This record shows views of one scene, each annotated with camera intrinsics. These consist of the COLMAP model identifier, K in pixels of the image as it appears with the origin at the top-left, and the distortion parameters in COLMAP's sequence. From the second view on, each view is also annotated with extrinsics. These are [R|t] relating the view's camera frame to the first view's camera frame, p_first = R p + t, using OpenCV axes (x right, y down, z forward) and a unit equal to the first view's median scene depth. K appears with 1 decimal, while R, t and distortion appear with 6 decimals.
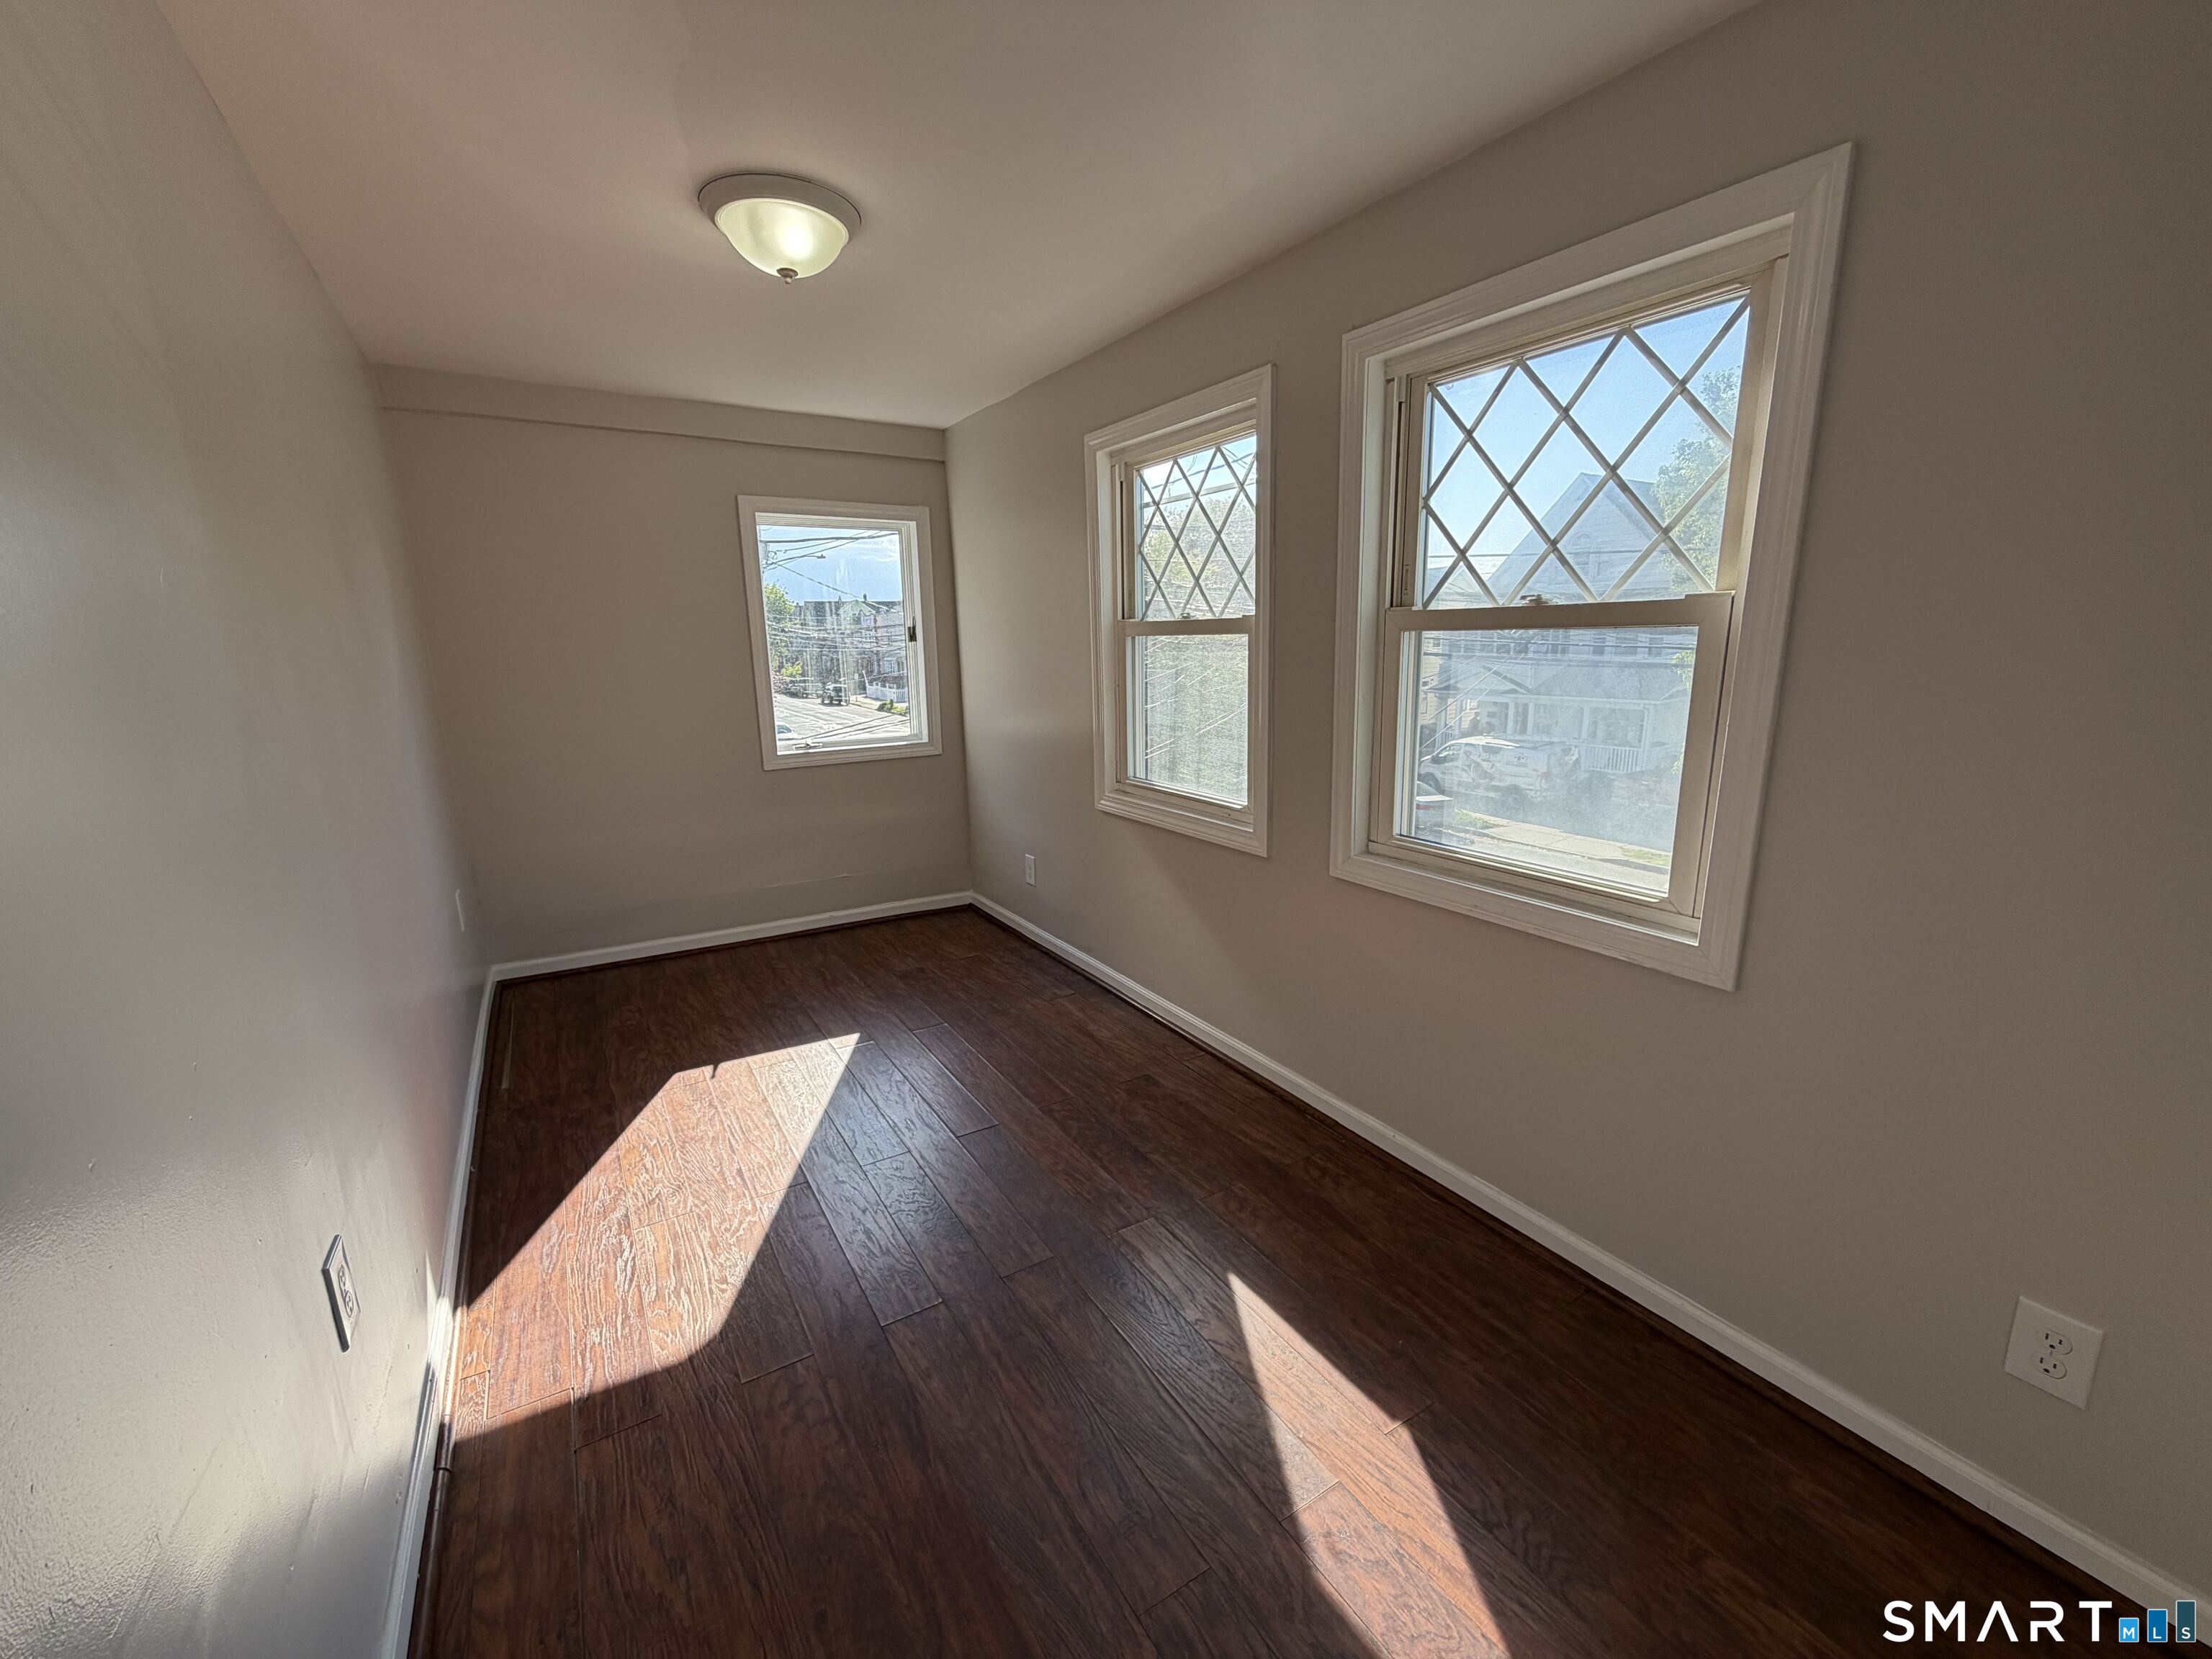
lens RADIAL K [[883.4, 0, 1100.3], [0, 883.4, 832.2], [0, 0, 1]] dist [0.001270, 0.000116]
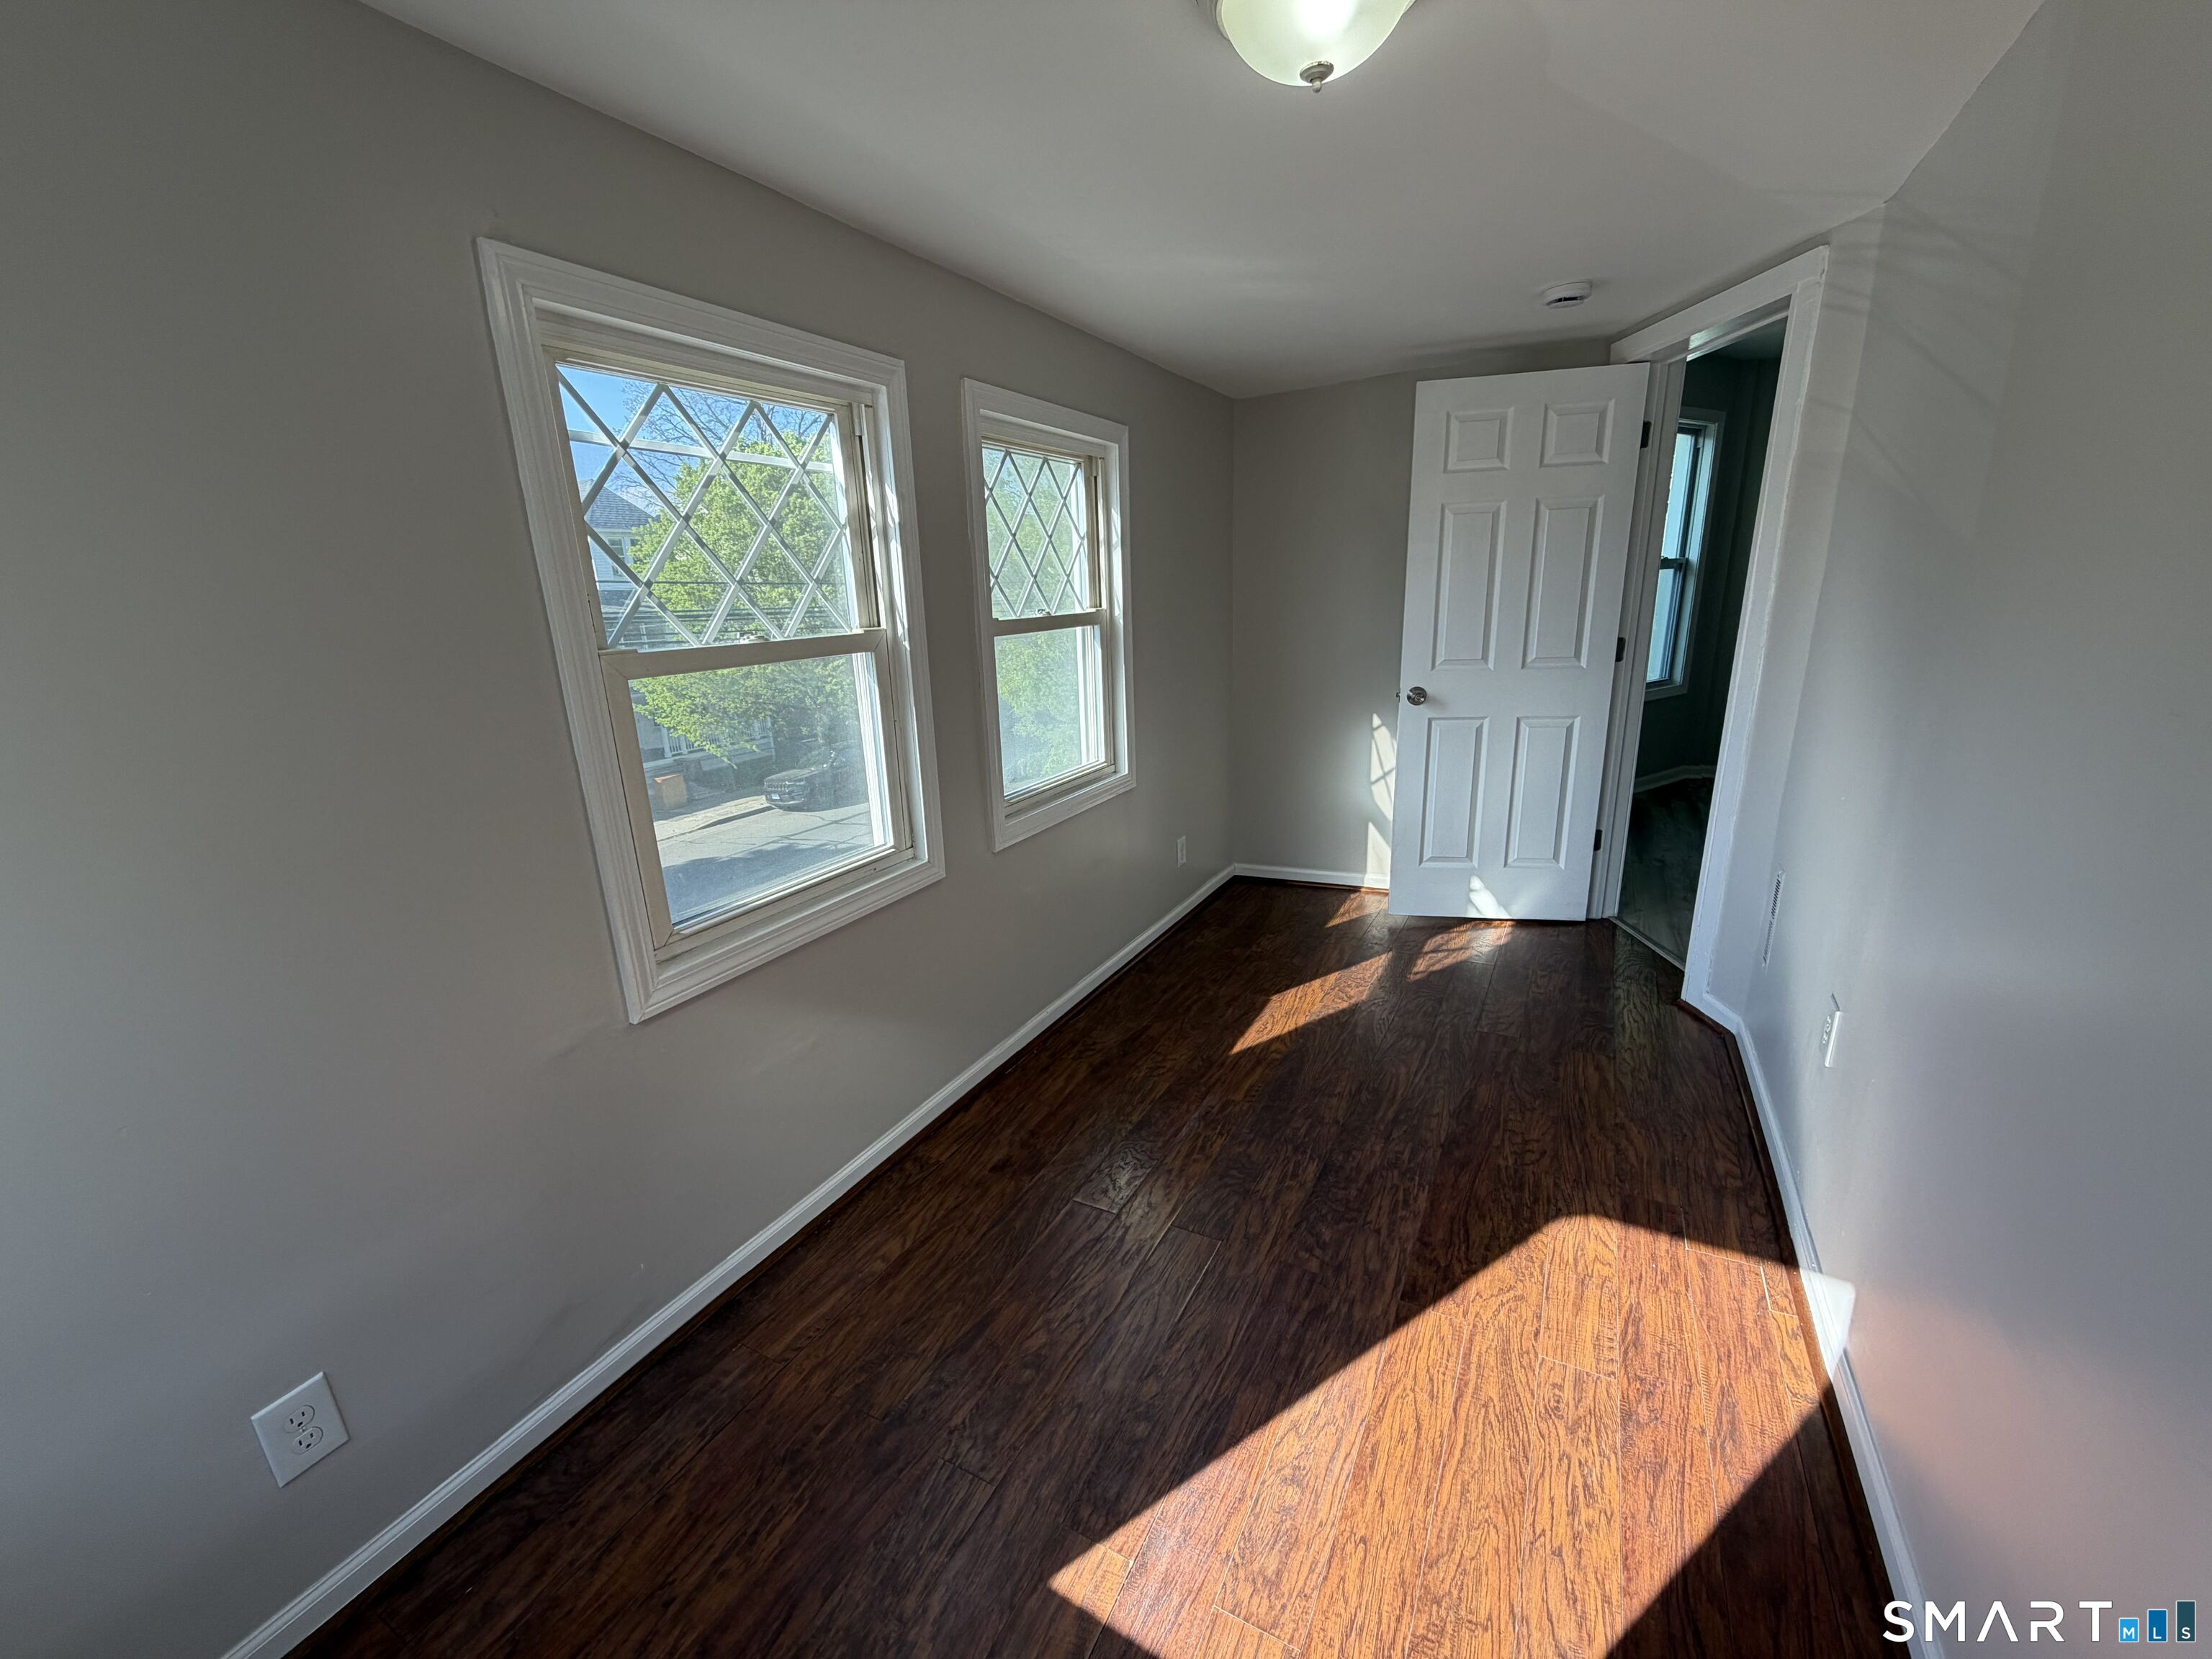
lens RADIAL K [[883.4, 0, 1100.3], [0, 883.4, 832.2], [0, 0, 1]] dist [0.001270, 0.000116]
pose [[-0.487096, -0.194152, 0.851495, -0.864479], [0.243082, 0.906311, 0.345705, -0.377243], [-0.838838, 0.375375, -0.394265, 1.486491]]
